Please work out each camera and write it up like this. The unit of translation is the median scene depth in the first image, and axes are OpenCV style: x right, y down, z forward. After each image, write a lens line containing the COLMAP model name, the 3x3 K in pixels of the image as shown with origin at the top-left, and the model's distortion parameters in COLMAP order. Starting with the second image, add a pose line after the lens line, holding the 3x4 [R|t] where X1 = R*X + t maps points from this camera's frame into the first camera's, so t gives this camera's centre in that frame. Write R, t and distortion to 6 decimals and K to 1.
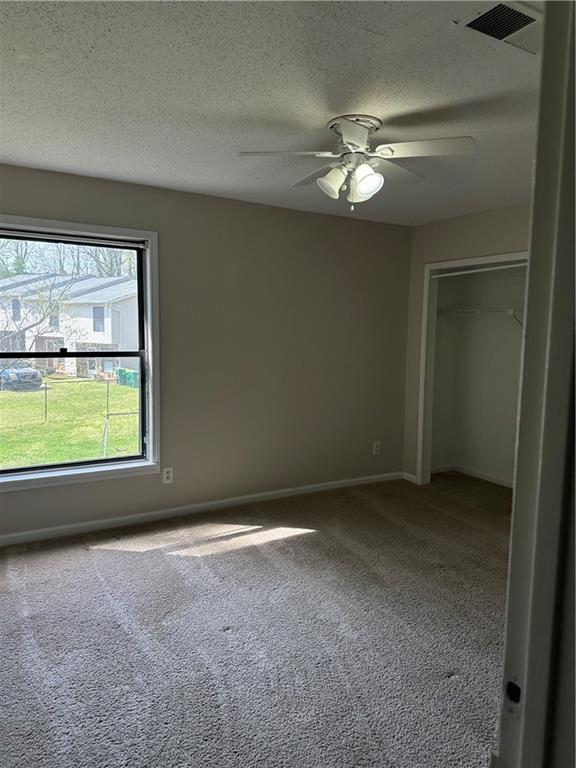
lens RADIAL K [[541.1, 0, 288.0], [0, 541.1, 384.0], [0, 0, 1]] dist [0.008139, 0.001847]
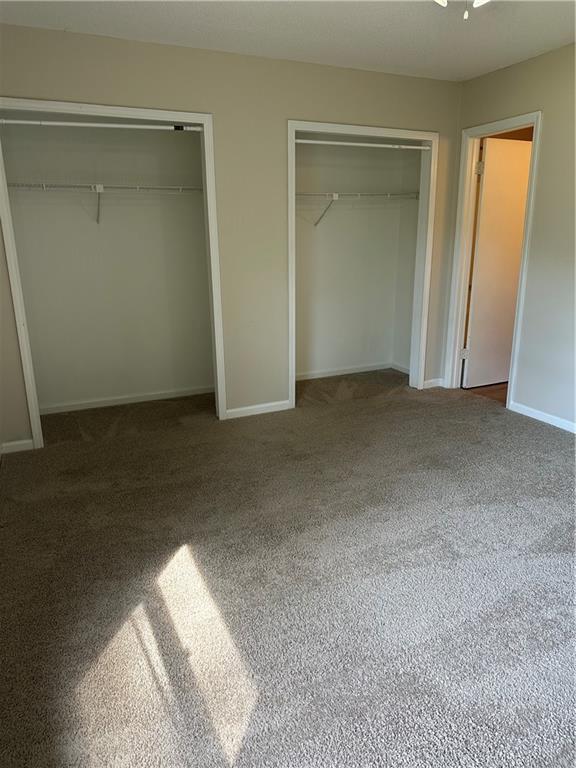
lens RADIAL K [[541.1, 0, 288.0], [0, 541.1, 384.0], [0, 0, 1]] dist [0.008139, 0.001847]
pose [[0.076803, -0.297658, 0.951578, -0.481087], [0.101794, 0.951751, 0.289497, -0.077224], [-0.991836, 0.074631, 0.103397, 0.802929]]
